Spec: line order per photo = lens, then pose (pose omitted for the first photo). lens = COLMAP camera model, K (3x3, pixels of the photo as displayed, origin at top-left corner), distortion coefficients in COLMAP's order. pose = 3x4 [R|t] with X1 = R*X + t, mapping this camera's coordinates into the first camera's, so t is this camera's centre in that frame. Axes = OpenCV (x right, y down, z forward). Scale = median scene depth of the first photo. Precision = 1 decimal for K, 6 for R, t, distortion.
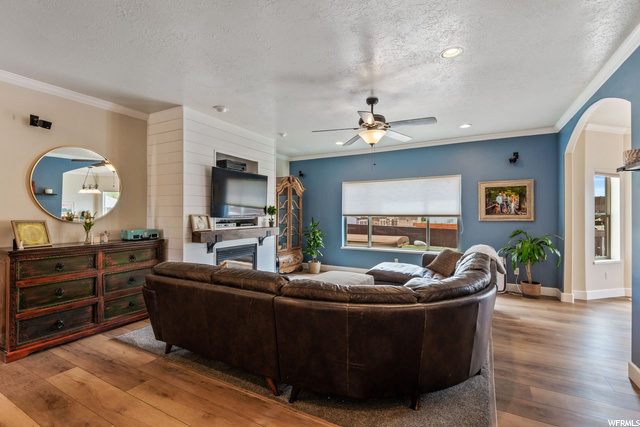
lens RADIAL K [[293.8, 0, 319.6], [0, 293.8, 211.8], [0, 0, 1]] dist [-0.001017, -0.000155]
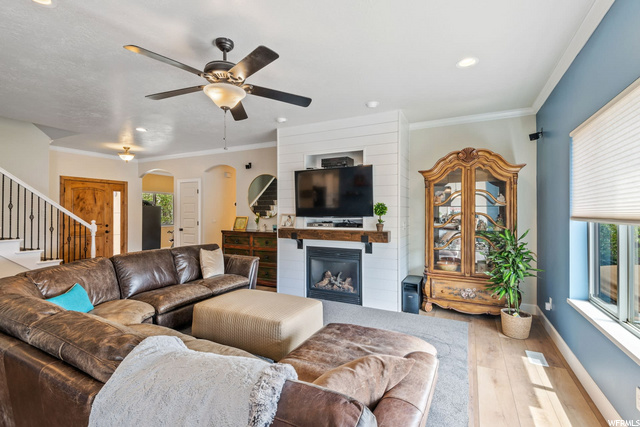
lens RADIAL K [[293.8, 0, 319.6], [0, 293.8, 213.9], [0, 0, 1]] dist [-0.001017, -0.000155]
pose [[0.024187, -0.005691, -0.999691, 0.605357], [0.000771, 0.999984, -0.005674, 0.012331], [0.999707, -0.000634, 0.024191, 0.866605]]
